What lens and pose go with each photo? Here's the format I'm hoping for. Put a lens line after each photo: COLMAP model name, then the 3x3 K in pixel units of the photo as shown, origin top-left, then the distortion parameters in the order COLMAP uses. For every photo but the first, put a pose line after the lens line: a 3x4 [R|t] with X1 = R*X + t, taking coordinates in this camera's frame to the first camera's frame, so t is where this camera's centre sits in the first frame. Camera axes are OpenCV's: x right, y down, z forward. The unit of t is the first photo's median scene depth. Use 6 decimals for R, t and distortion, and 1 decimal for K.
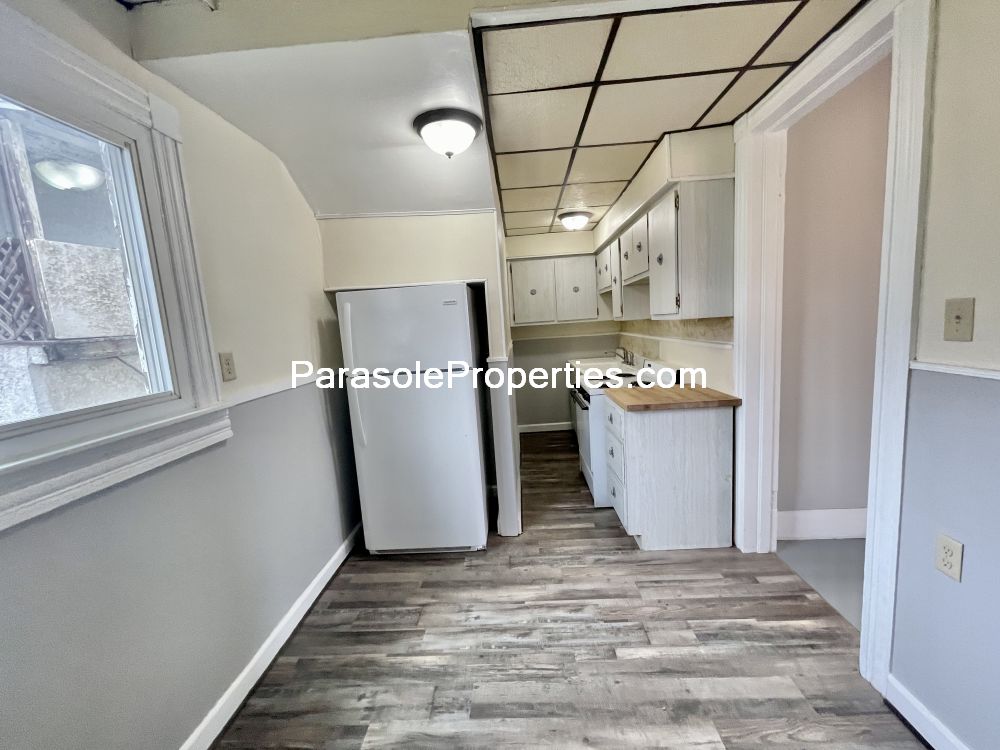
lens RADIAL K [[405.8, 0, 500.6], [0, 405.8, 378.2], [0, 0, 1]] dist [-0.003123, 0.000541]
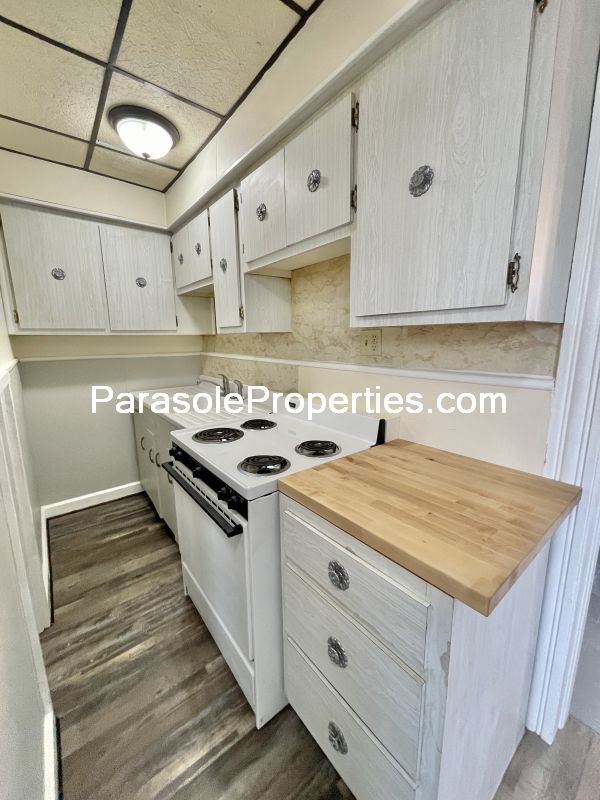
lens RADIAL K [[324.6, 0, 304.5], [0, 324.6, 400.3], [0, 0, 1]] dist [-0.003123, 0.000541]
pose [[0.753957, -0.059749, 0.654201, 0.040446], [0.043254, 0.998209, 0.041318, -0.050543], [-0.655499, -0.002855, 0.755191, 0.520080]]
